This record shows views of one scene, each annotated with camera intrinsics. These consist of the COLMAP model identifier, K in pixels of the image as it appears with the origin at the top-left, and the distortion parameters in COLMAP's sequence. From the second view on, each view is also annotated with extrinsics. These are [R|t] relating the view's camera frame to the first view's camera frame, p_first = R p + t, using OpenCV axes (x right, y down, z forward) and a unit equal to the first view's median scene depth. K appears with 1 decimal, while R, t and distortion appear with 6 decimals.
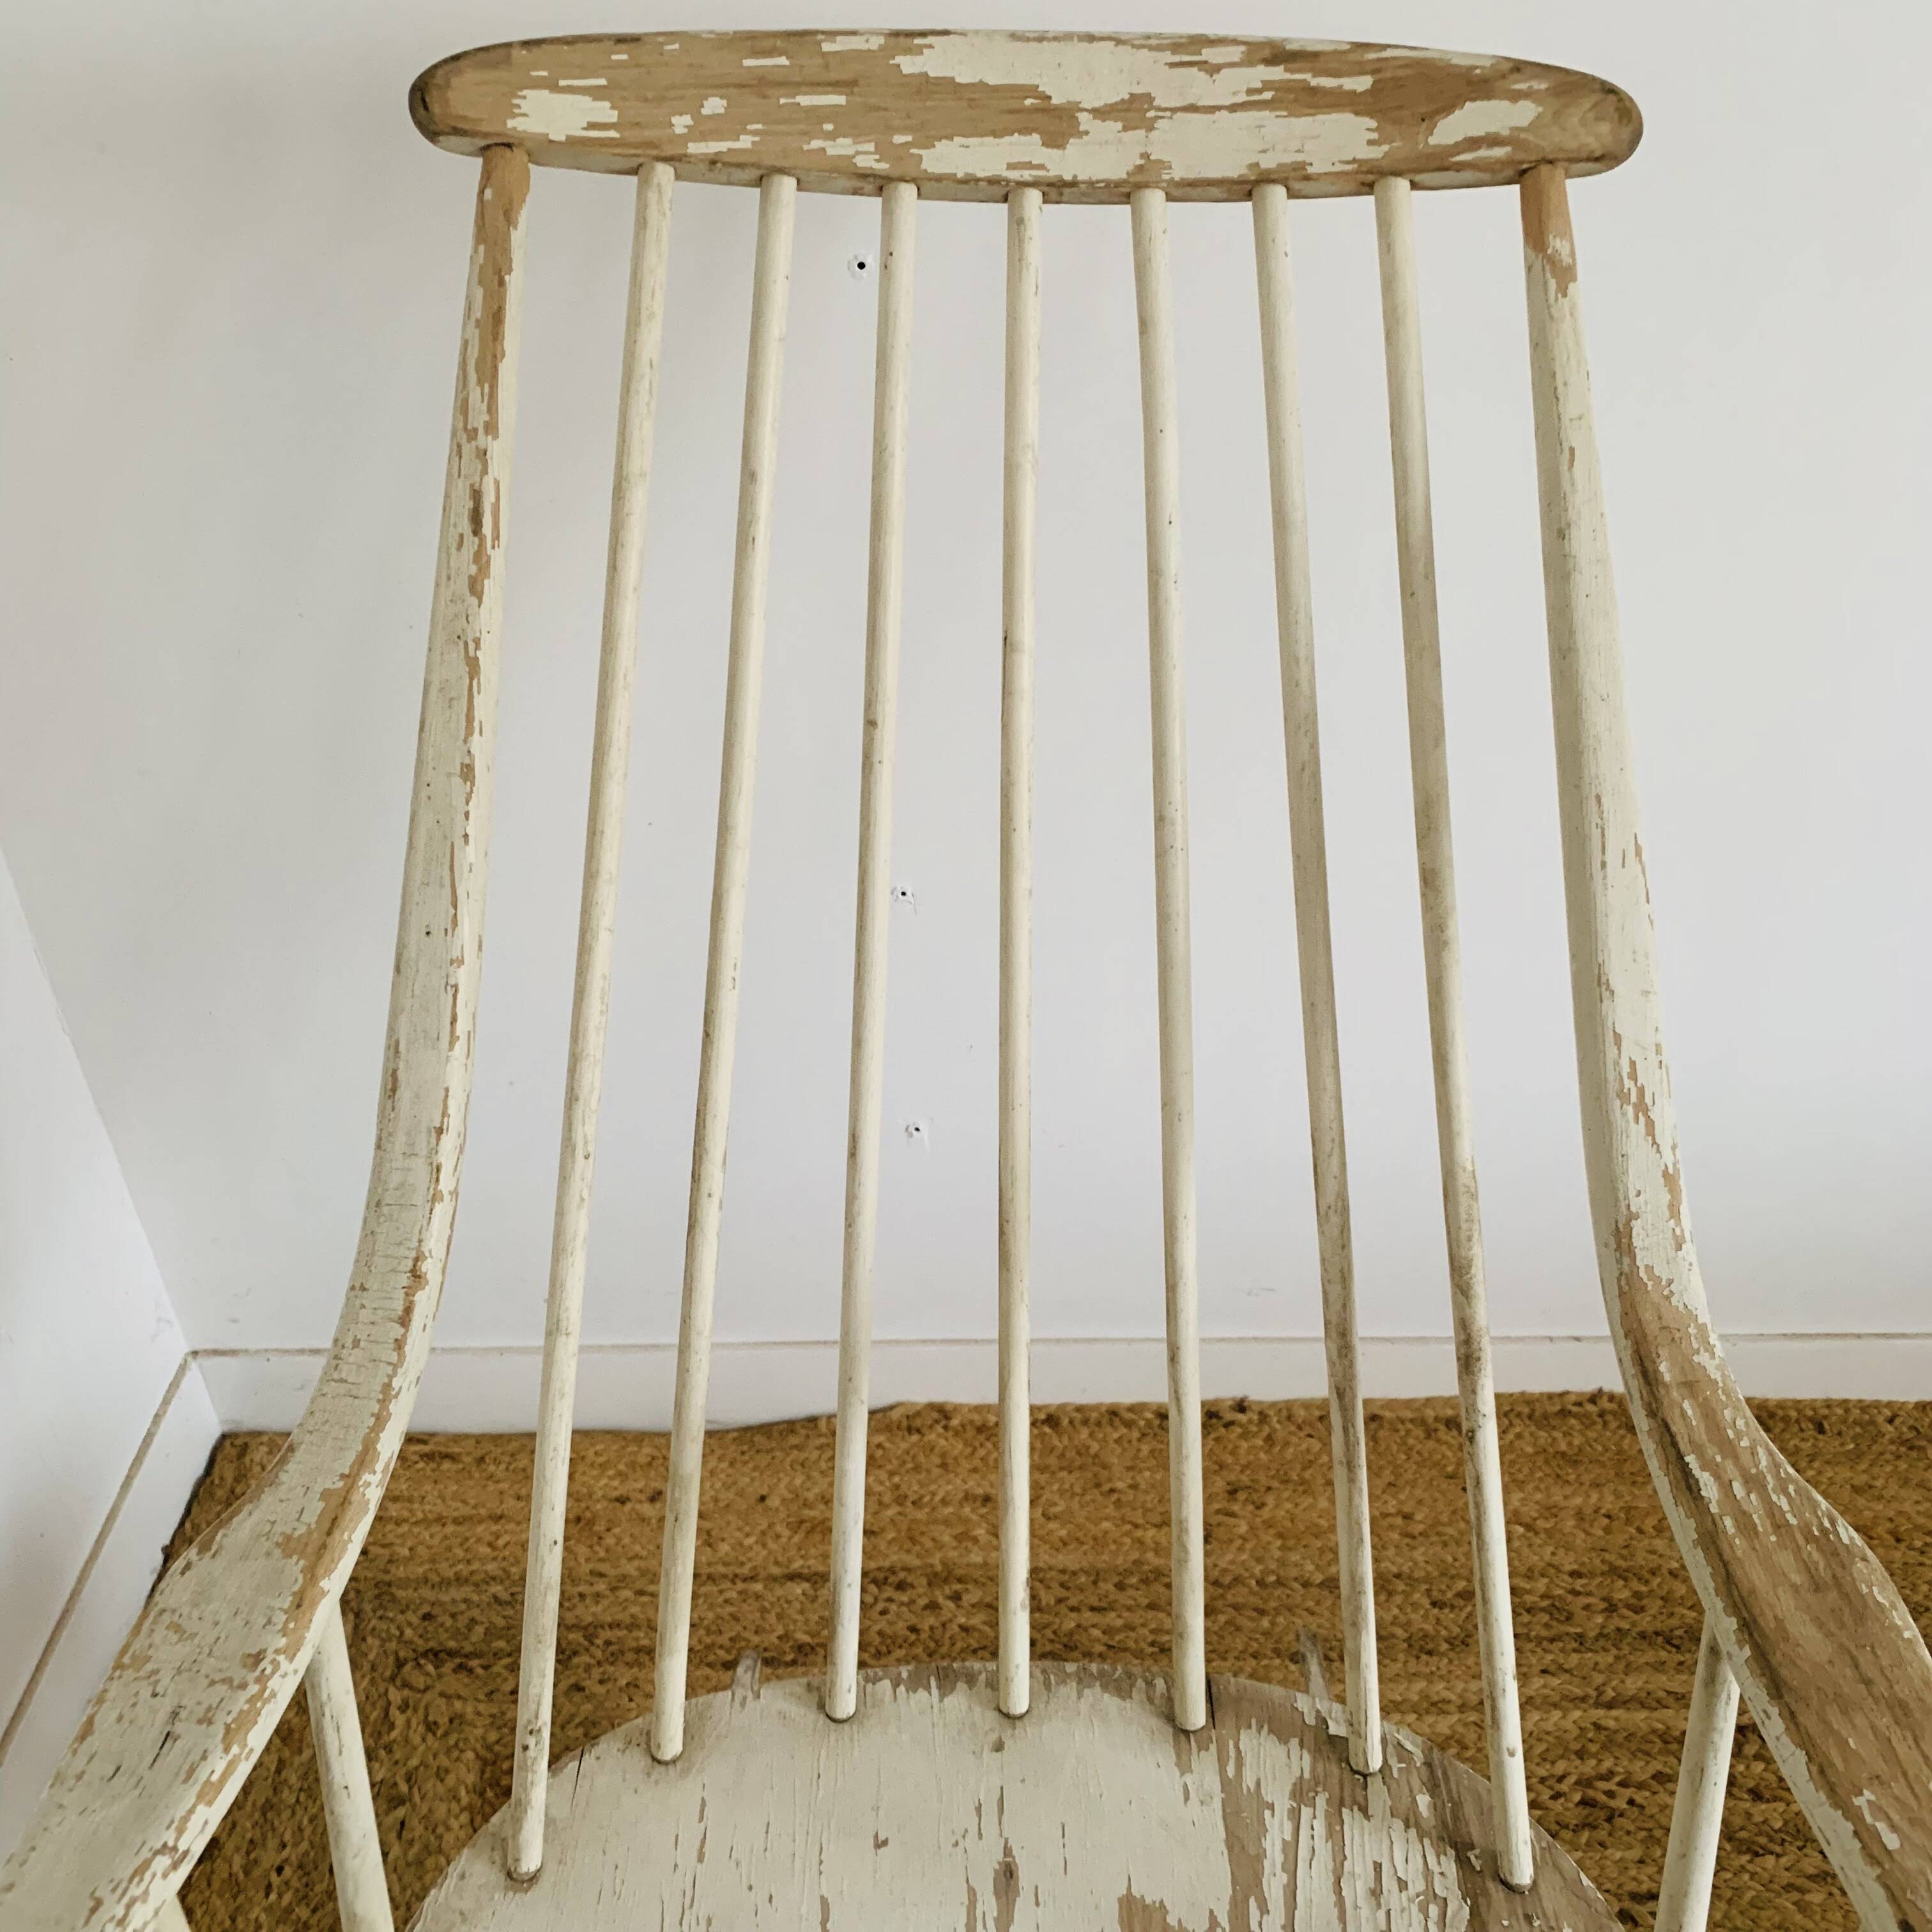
lens RADIAL K [[2031.9, 0, 948.6], [0, 2031.9, 970.9], [0, 0, 1]] dist [0.000904, 0.000000]
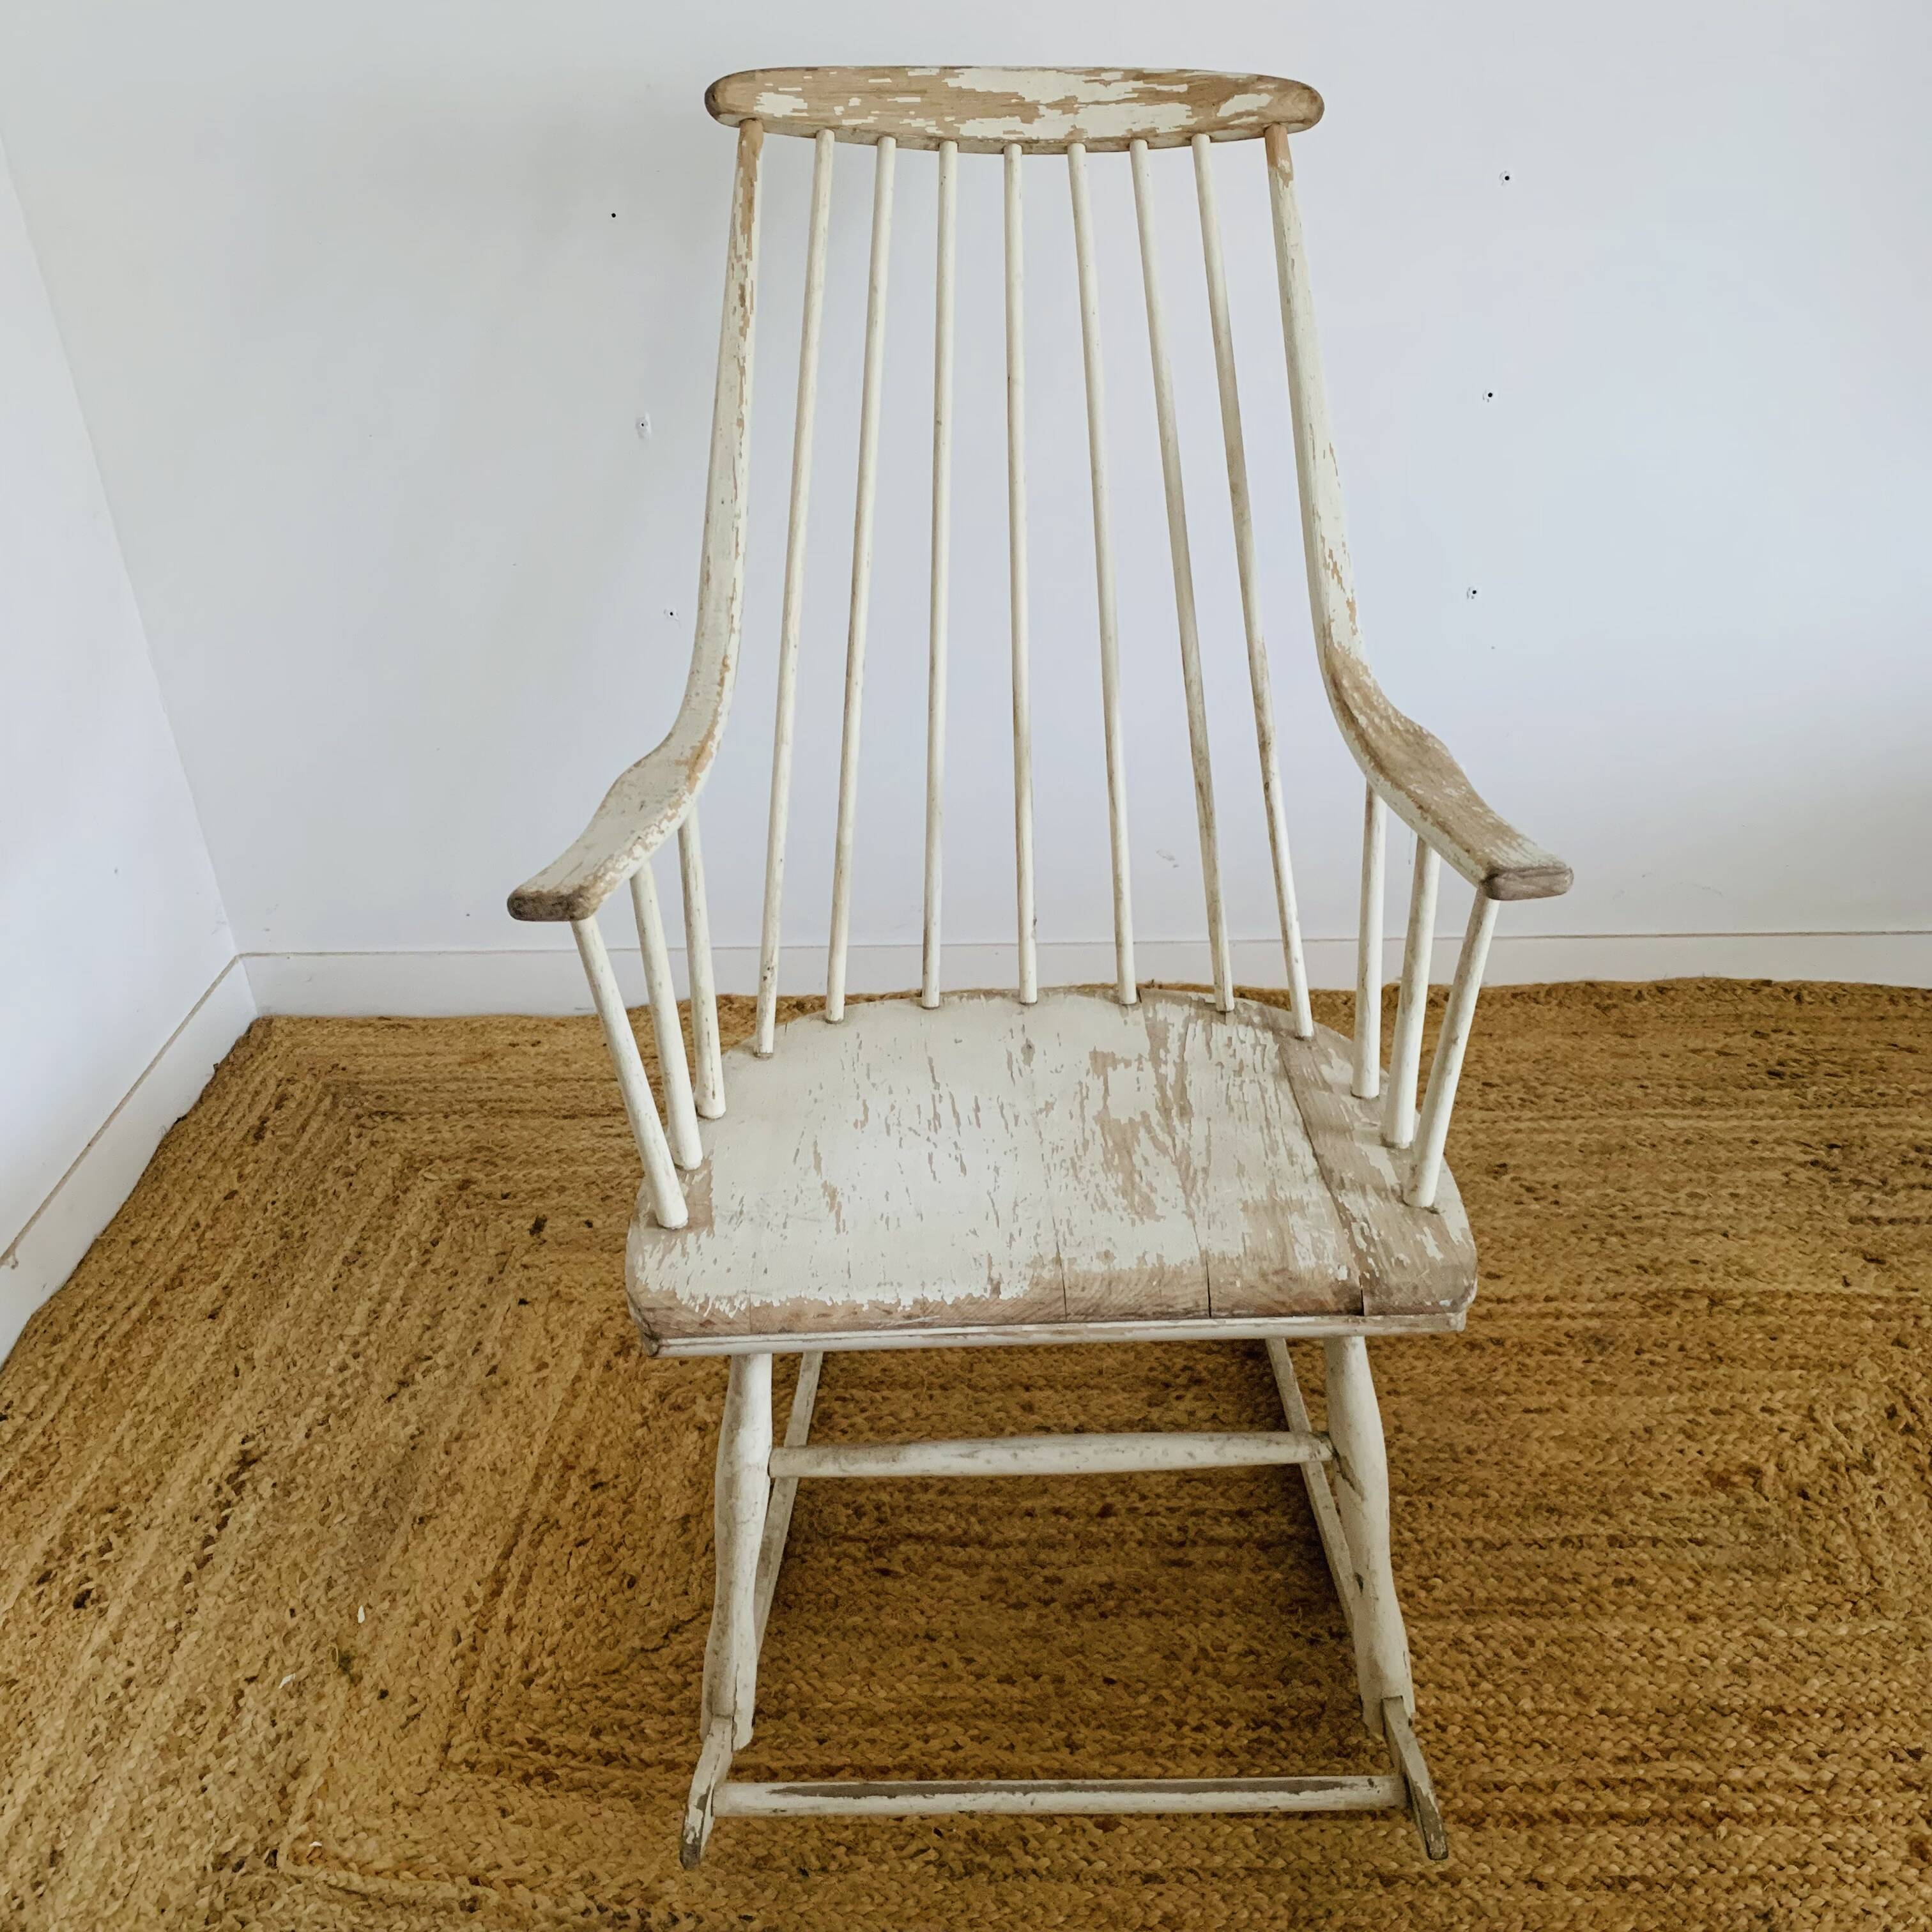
lens RADIAL K [[2031.9, 0, 971.0], [0, 2031.9, 999.2], [0, 0, 1]] dist [0.000904, 0.000000]
pose [[0.999461, -0.024032, 0.022378, -0.066154], [0.025815, 0.996205, -0.083120, 0.596788], [-0.020295, 0.083652, 0.996288, -0.877070]]
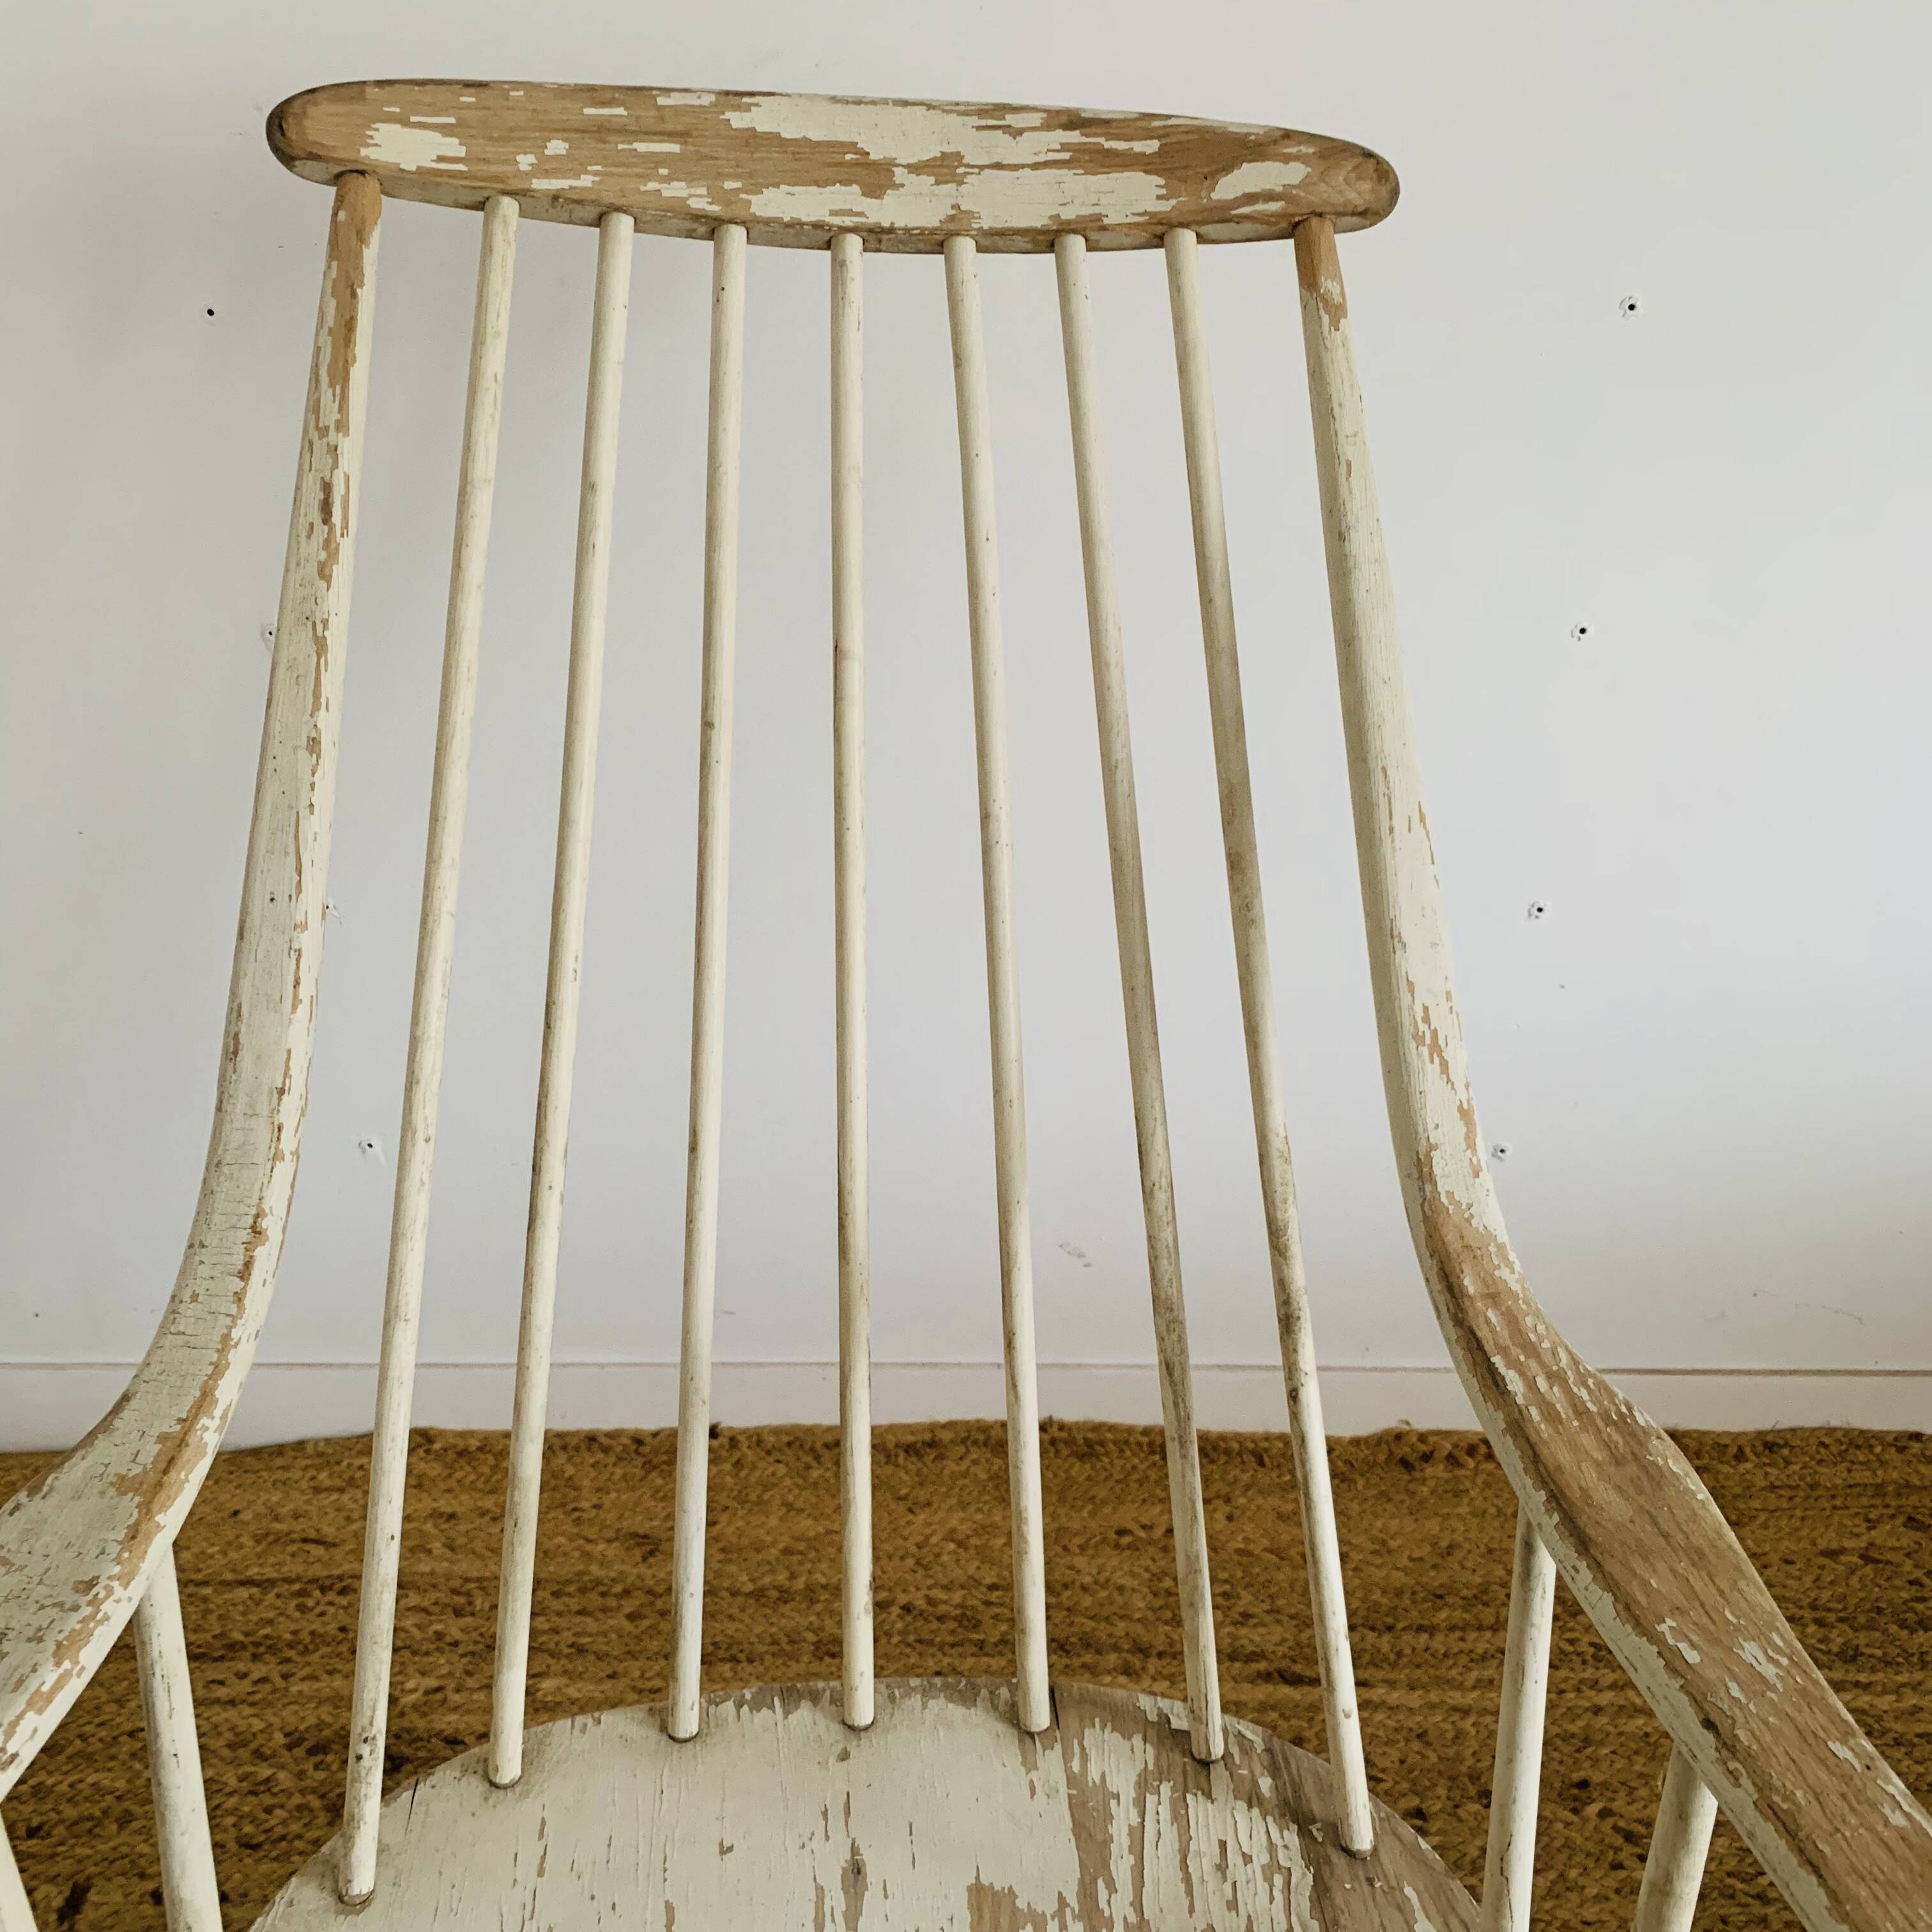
lens RADIAL K [[2031.9, 0, 967.4], [0, 2031.9, 984.3], [0, 0, 1]] dist [0.000904, 0.000000]
pose [[0.995441, -0.011910, 0.094637, -0.005651], [0.022163, 0.993899, -0.108047, 0.133270], [-0.092773, 0.109652, 0.989631, -0.036050]]
